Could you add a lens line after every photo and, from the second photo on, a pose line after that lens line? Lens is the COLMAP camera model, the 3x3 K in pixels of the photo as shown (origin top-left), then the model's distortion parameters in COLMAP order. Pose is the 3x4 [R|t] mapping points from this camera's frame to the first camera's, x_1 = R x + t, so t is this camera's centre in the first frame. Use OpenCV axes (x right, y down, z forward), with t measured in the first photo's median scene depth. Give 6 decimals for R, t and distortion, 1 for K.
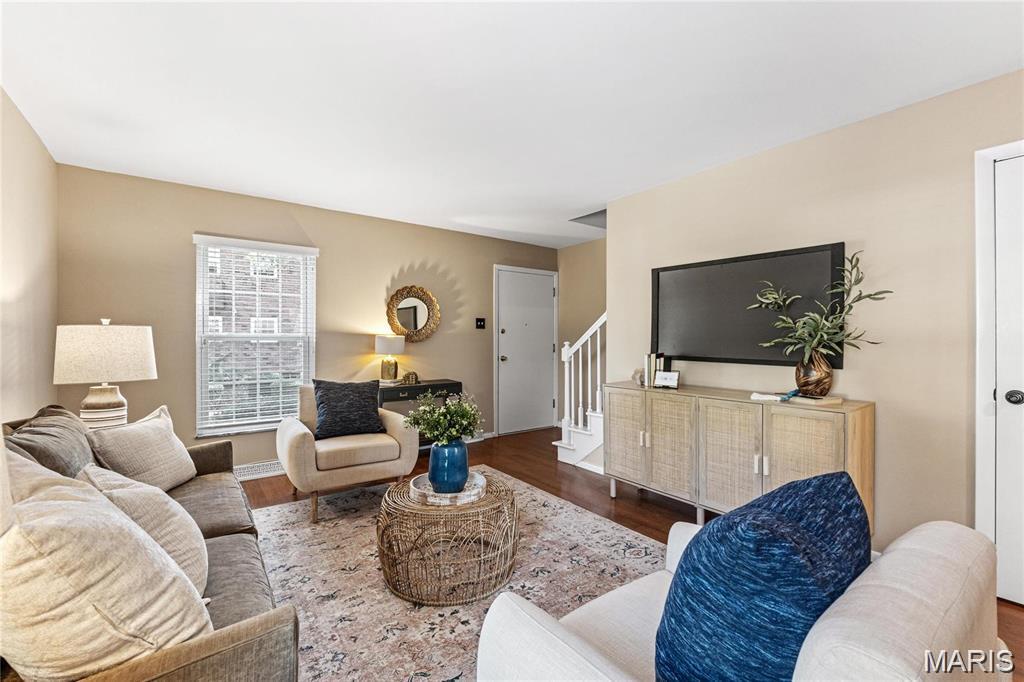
lens RADIAL K [[441.3, 0, 512.4], [0, 441.3, 342.1], [0, 0, 1]] dist [0.000609, 0.000087]
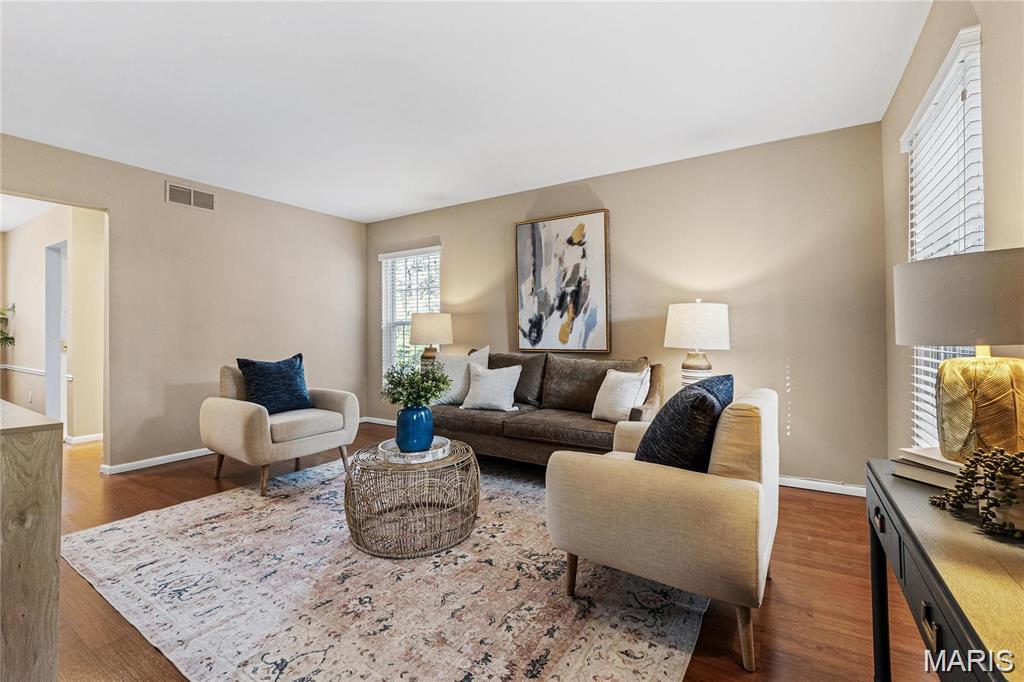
lens RADIAL K [[441.3, 0, 509.2], [0, 441.3, 338.1], [0, 0, 1]] dist [0.000609, 0.000087]
pose [[-0.934767, 0.006365, -0.355205, 0.017450], [0.005309, 0.999978, 0.003950, 0.050505], [0.355222, 0.001807, -0.934780, 1.947042]]
